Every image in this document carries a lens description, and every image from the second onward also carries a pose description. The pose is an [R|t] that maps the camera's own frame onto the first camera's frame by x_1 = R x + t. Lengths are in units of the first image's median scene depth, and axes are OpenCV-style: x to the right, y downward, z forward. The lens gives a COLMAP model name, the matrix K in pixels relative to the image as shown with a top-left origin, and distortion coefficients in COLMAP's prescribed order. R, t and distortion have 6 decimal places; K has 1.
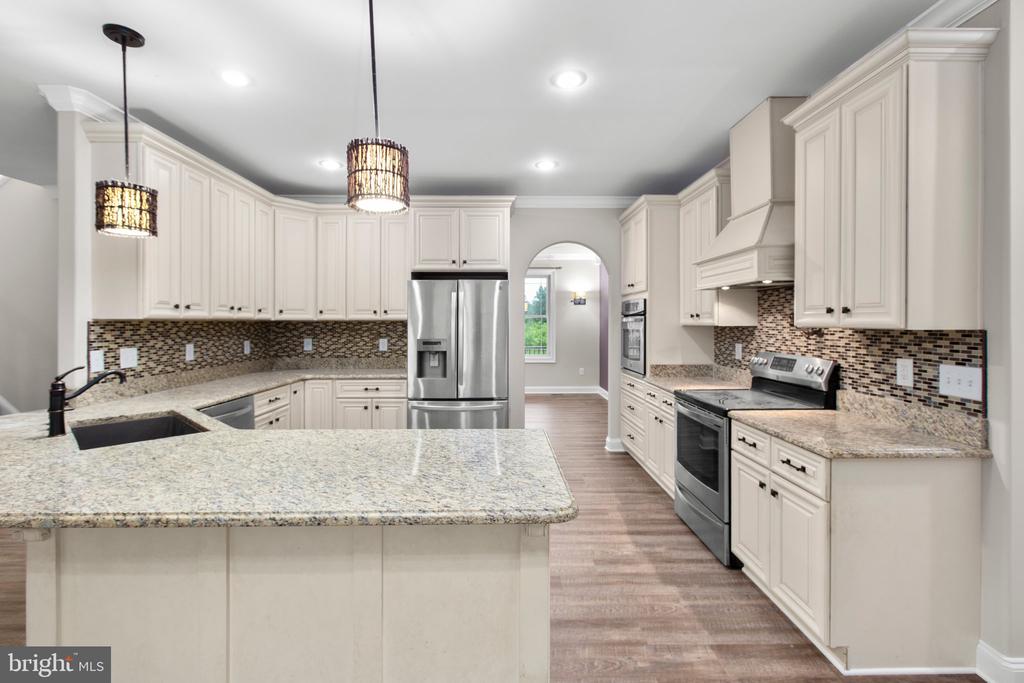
lens RADIAL K [[453.7, 0, 511.1], [0, 453.7, 321.2], [0, 0, 1]] dist [-0.002328, -0.000857]
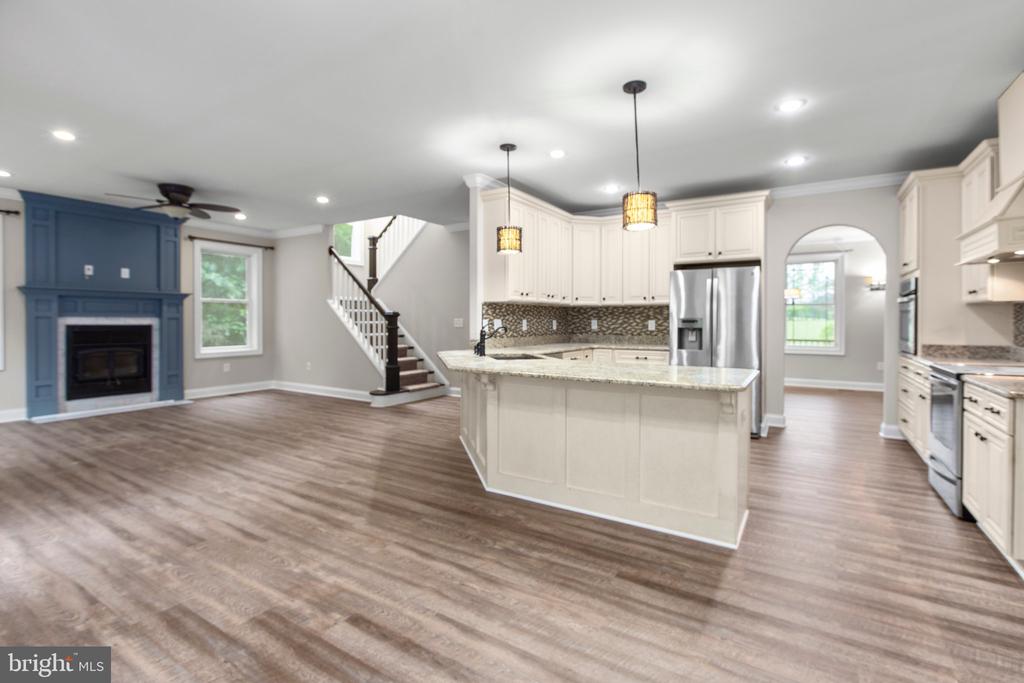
lens RADIAL K [[473.8, 0, 517.6], [0, 473.8, 320.0], [0, 0, 1]] dist [-0.003708, -0.000589]
pose [[0.842664, 0.002347, -0.538435, 0.126929], [-0.000937, 0.999995, 0.002894, 0.042933], [0.538440, -0.001934, 0.842662, -0.340082]]
